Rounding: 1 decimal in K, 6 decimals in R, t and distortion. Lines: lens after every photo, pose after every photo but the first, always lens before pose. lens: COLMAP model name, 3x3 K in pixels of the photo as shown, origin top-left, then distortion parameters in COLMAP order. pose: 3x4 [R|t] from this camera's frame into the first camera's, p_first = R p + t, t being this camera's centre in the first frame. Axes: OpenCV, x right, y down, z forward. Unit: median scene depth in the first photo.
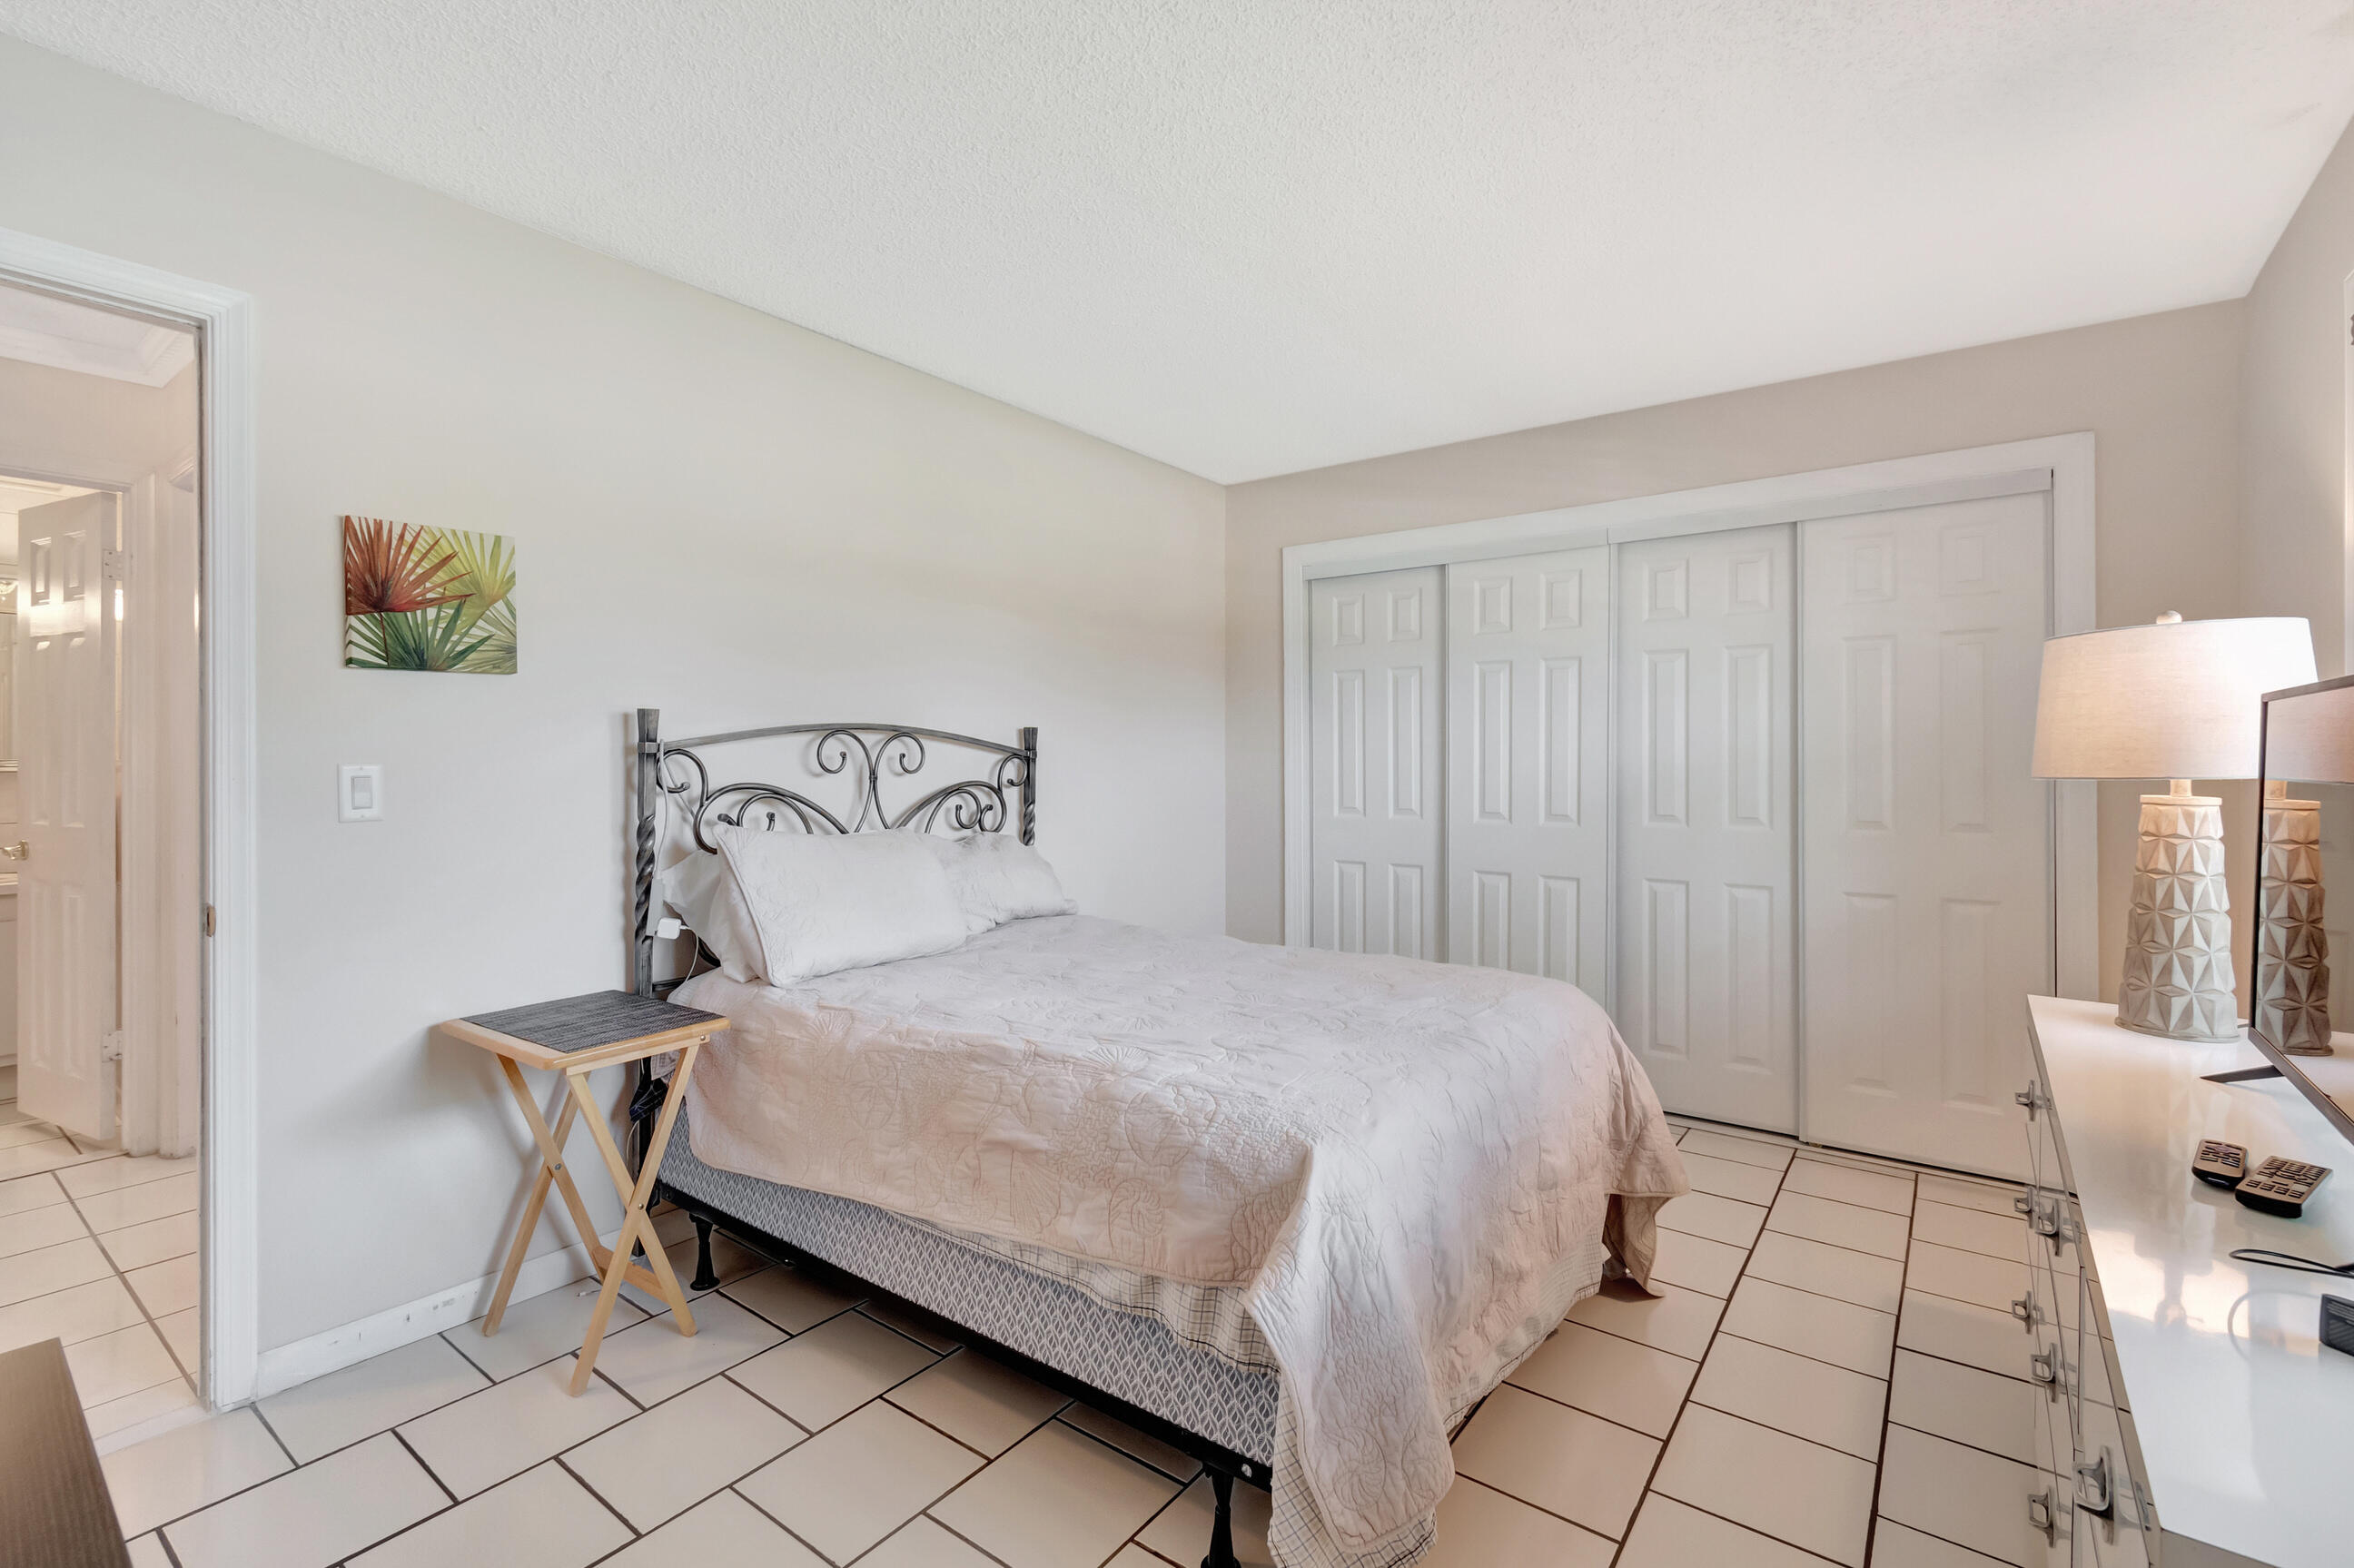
lens RADIAL K [[1048.4, 0, 1175.6], [0, 1048.4, 781.5], [0, 0, 1]] dist [0.008900, -0.004969]
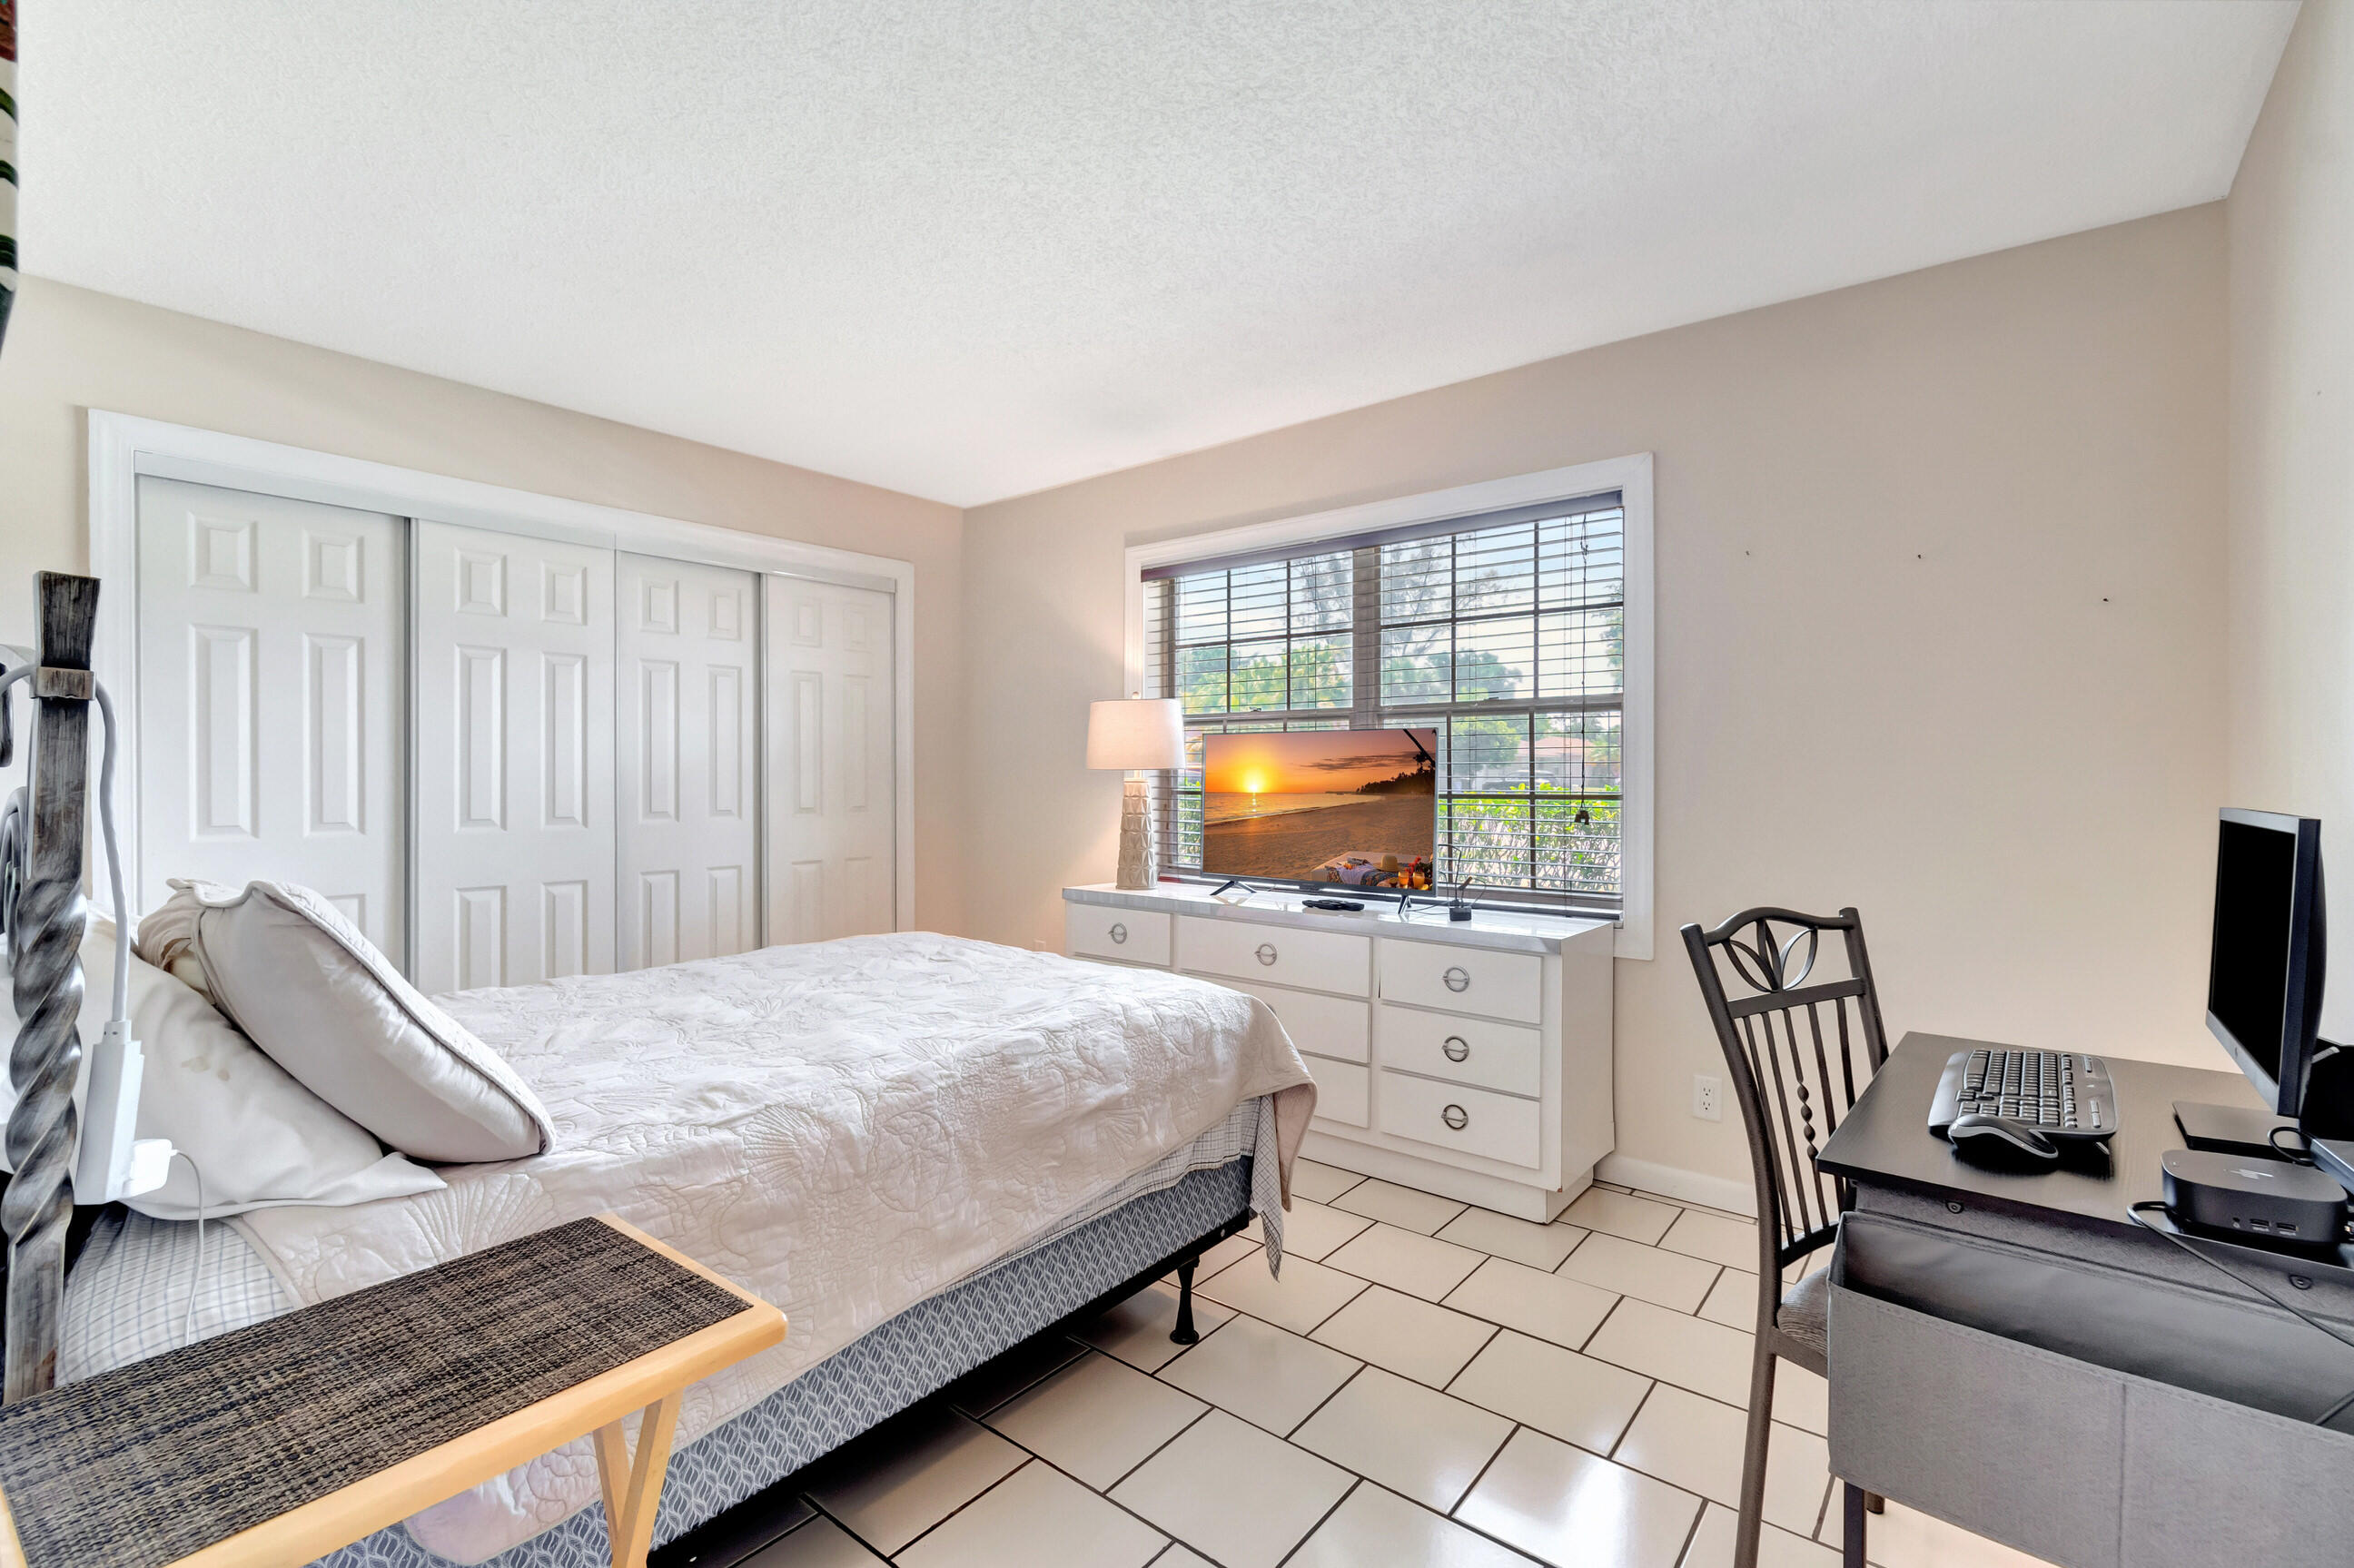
lens RADIAL K [[1048.4, 0, 1175.4], [0, 1048.4, 773.0], [0, 0, 1]] dist [0.008900, -0.004969]
pose [[0.031236, -0.002115, 0.999510, -0.654592], [0.016775, 0.999858, 0.001592, -0.000843], [-0.999371, 0.016717, 0.031267, 0.463964]]
